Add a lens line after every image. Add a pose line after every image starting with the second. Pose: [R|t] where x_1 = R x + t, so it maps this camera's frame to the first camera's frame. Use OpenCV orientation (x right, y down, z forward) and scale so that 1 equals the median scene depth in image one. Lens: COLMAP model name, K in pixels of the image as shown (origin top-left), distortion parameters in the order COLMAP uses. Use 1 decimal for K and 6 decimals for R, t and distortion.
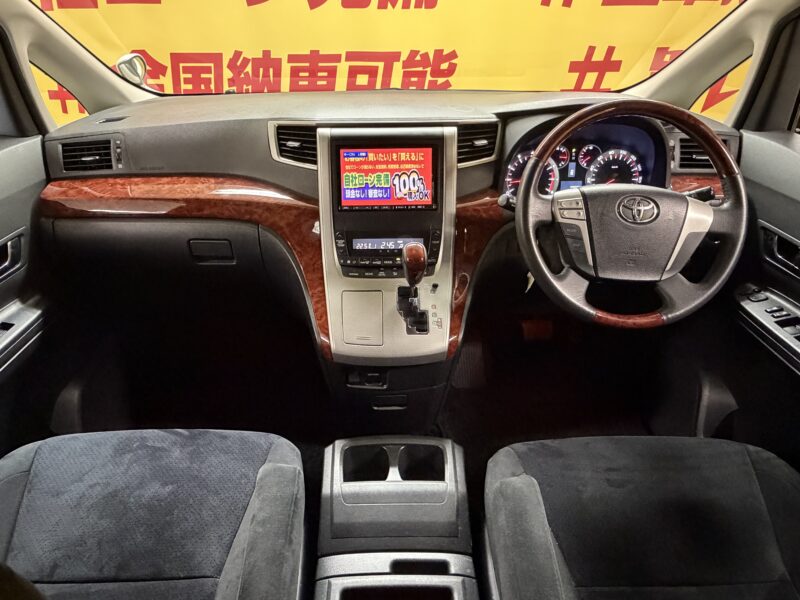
lens RADIAL K [[484.5, 0, 391.7], [0, 484.5, 298.5], [0, 0, 1]] dist [0.000787, 0.001238]
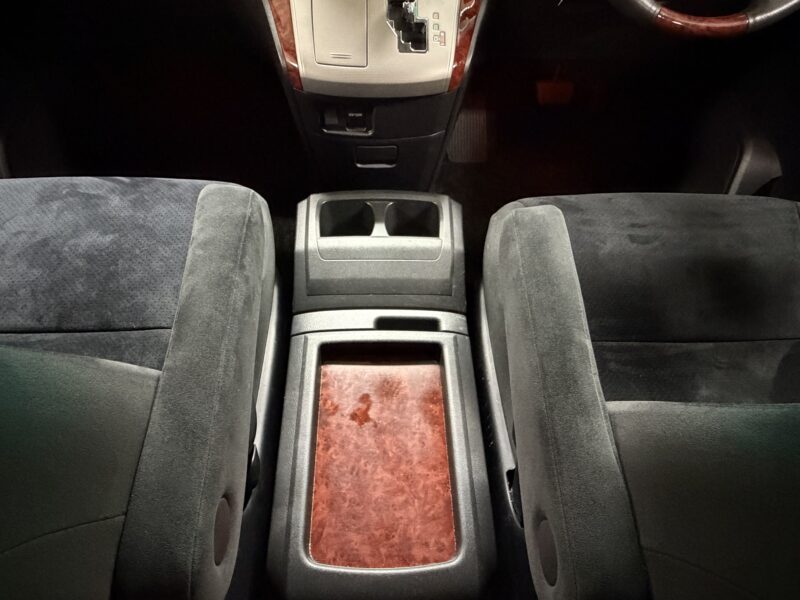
lens RADIAL K [[484.5, 0, 391.7], [0, 484.5, 298.5], [0, 0, 1]] dist [0.000787, 0.001238]
pose [[0.999670, 0.011618, 0.022913, 0.007099], [-0.019062, 0.933385, 0.358369, 0.158314], [-0.017223, -0.358687, 0.933299, 0.153137]]
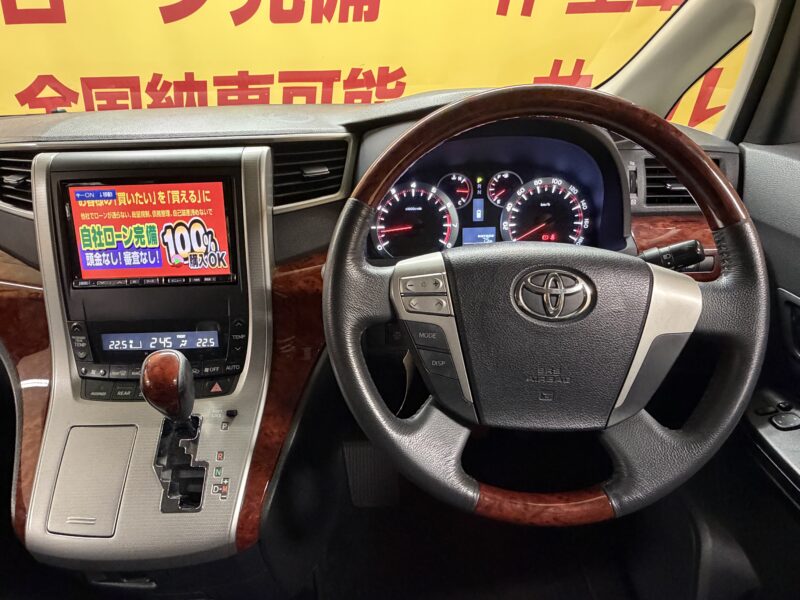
lens RADIAL K [[485.9, 0, 382.1], [0, 485.9, 300.5], [0, 0, 1]] dist [-0.000365, 0.001109]
pose [[0.999800, -0.016983, -0.010569, 0.289292], [0.016412, 0.998514, -0.051969, -0.133486], [0.011436, 0.051785, 0.998593, 0.422690]]
